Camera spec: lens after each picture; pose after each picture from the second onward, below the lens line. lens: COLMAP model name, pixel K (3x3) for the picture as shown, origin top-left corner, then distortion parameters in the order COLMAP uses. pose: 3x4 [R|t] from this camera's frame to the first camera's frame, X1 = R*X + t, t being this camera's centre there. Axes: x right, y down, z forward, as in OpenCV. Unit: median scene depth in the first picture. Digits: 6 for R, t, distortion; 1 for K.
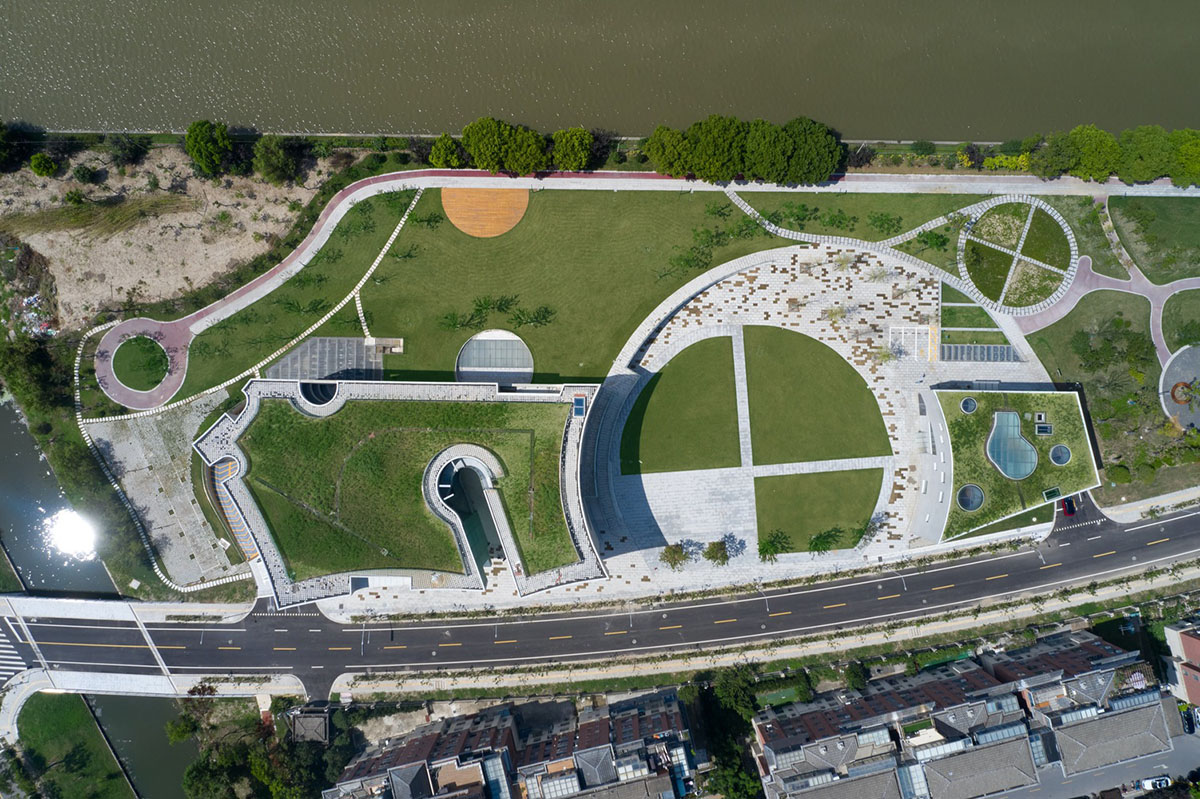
lens RADIAL K [[946.5, 0, 603.3], [0, 946.5, 401.3], [0, 0, 1]] dist [0.009518, -0.006197]
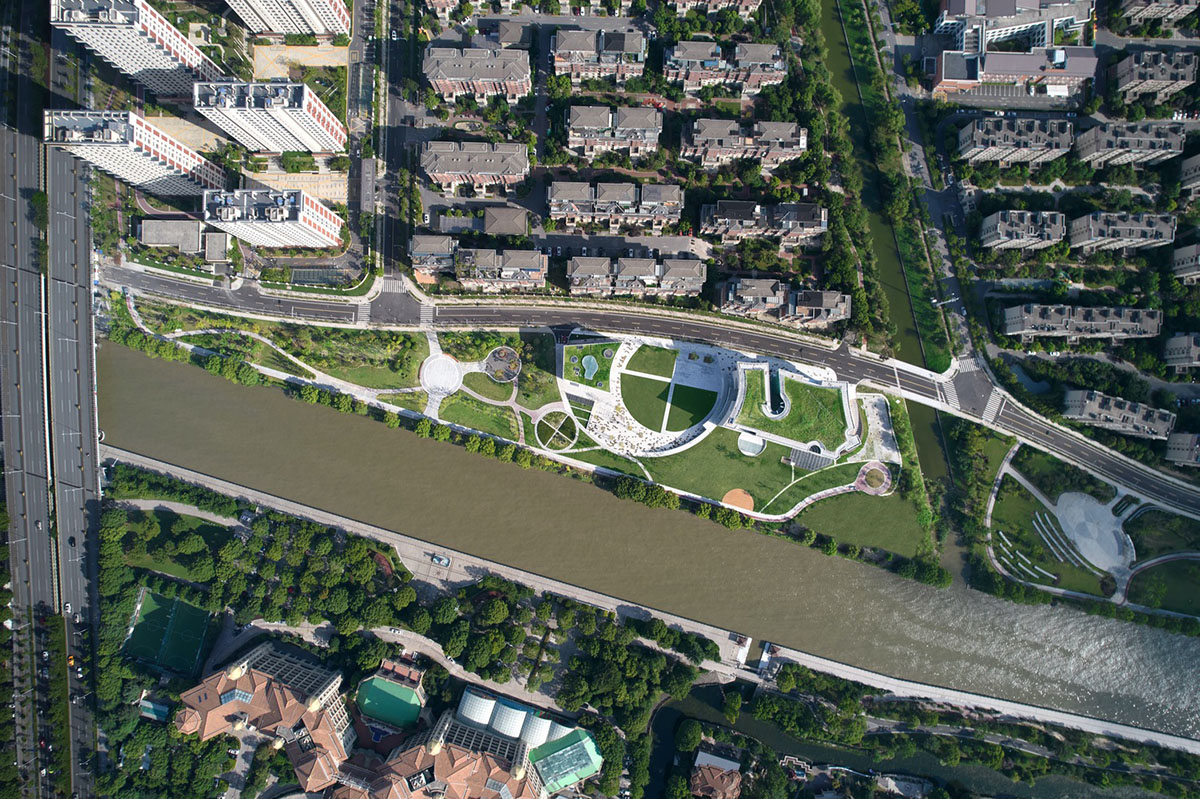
lens RADIAL K [[778.9, 0, 602.9], [0, 778.9, 402.0], [0, 0, 1]] dist [-0.007070, -0.000530]
pose [[-0.963146, -0.268753, -0.010982, 0.358274], [0.268733, -0.963209, 0.003366, -0.047062], [-0.011482, 0.000291, 0.999934, -1.260192]]
